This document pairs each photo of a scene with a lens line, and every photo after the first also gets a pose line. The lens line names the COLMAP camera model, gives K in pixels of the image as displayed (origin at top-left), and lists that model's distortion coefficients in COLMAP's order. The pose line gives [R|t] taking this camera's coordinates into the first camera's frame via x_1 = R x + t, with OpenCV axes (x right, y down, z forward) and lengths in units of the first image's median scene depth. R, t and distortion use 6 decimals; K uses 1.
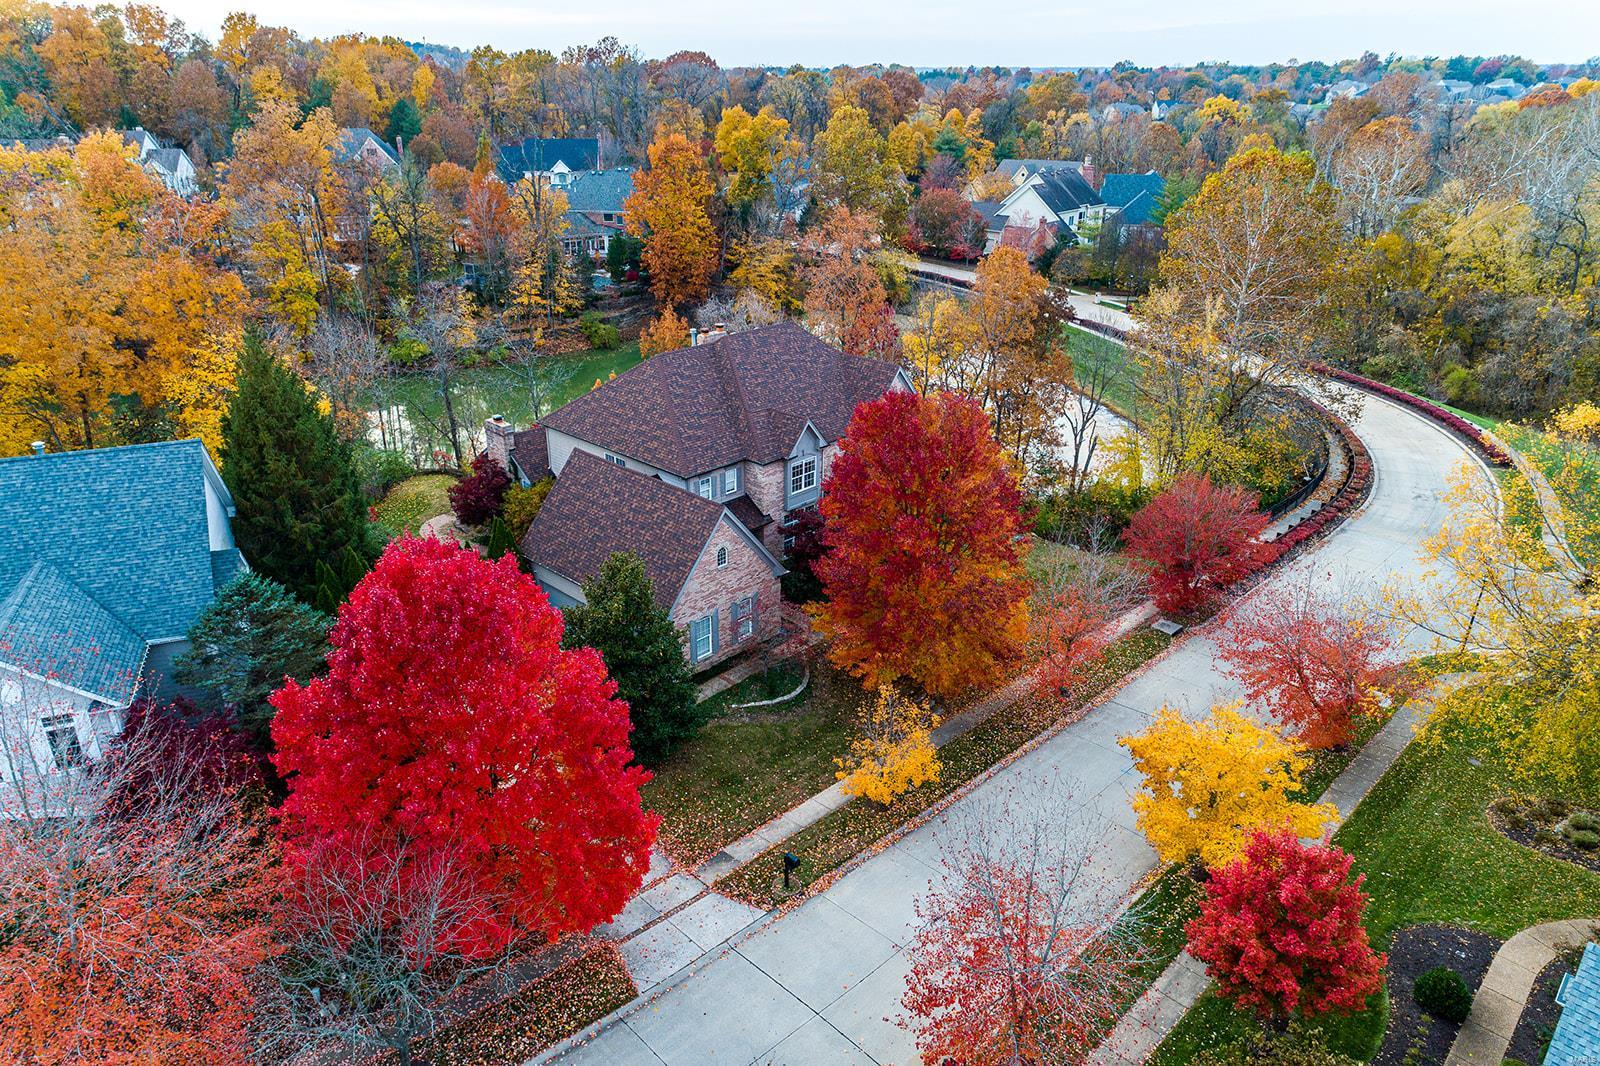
lens RADIAL K [[1062.4, 0, 801.8], [0, 1062.4, 529.5], [0, 0, 1]] dist [0.021568, 0.010316]
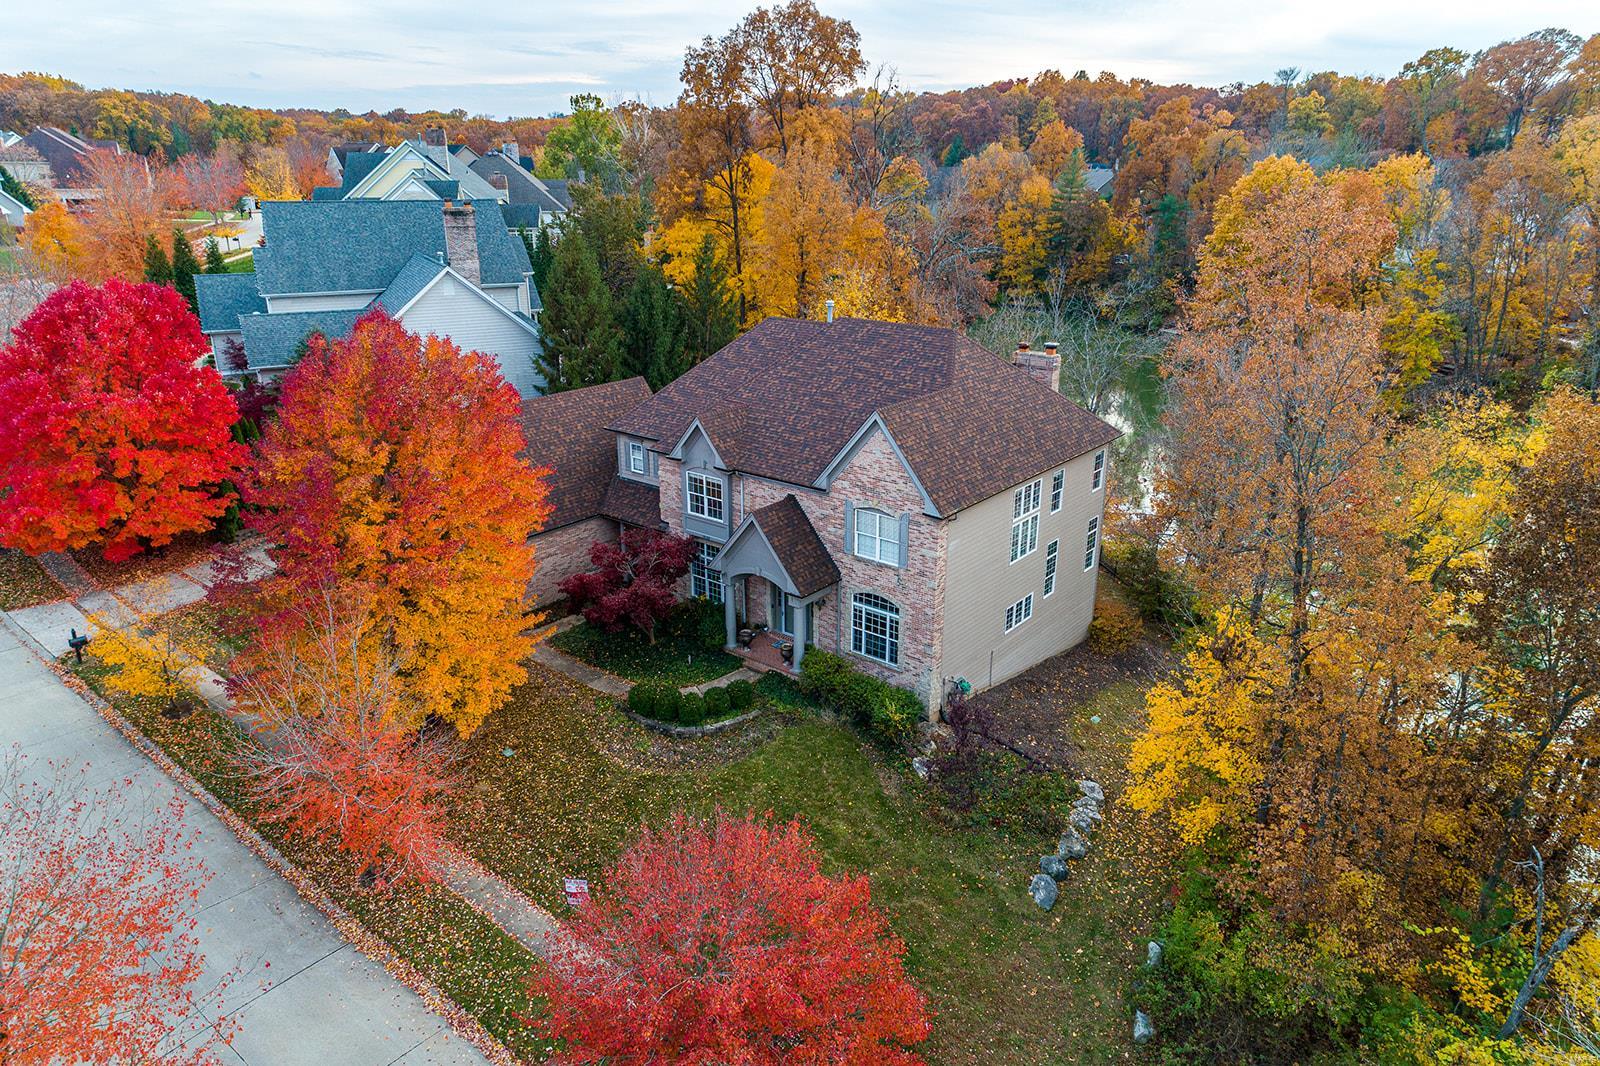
lens RADIAL K [[1062.4, 0, 801.8], [0, 1062.4, 529.5], [0, 0, 1]] dist [0.021568, 0.010316]
pose [[0.088985, 0.324666, -0.941633, 0.849076], [-0.396044, 0.878970, 0.265634, -0.304869], [0.913910, 0.349291, 0.206797, 1.125255]]
